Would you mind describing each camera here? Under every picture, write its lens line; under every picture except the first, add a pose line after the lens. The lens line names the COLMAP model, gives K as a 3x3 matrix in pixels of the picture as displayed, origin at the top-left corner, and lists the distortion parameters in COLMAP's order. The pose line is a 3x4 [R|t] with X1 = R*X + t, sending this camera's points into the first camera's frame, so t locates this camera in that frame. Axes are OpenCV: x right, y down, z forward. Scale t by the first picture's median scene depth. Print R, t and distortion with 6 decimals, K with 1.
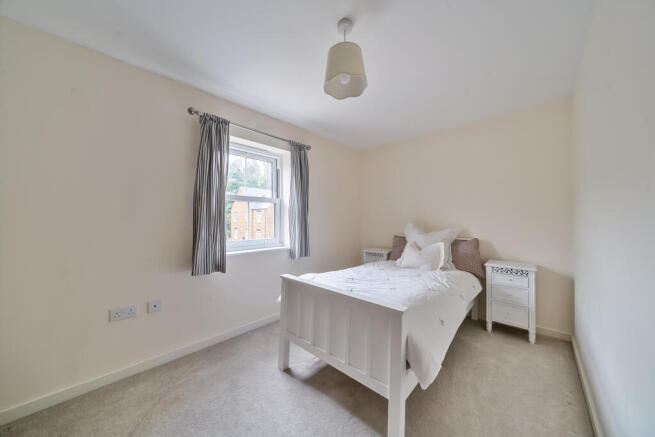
lens RADIAL K [[222.3, 0, 324.8], [0, 222.3, 215.5], [0, 0, 1]] dist [-0.001366, -0.000208]
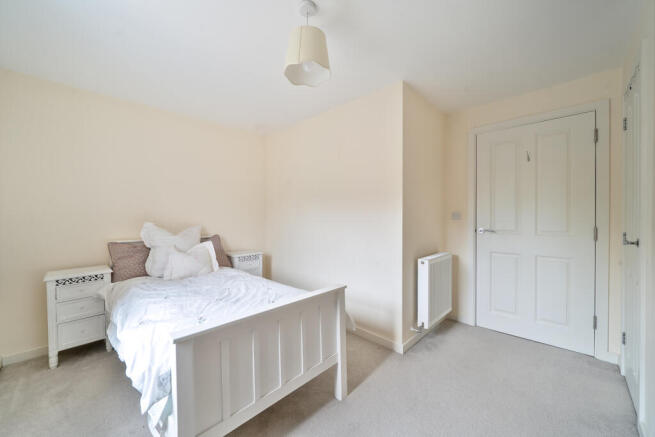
lens RADIAL K [[239.1, 0, 328.7], [0, 239.1, 216.5], [0, 0, 1]] dist [-0.000966, -0.000007]
pose [[0.001927, 0.004370, 0.999989, -0.408035], [-0.015796, 0.999866, -0.004340, 0.008439], [-0.999873, -0.015788, 0.001996, 0.407408]]
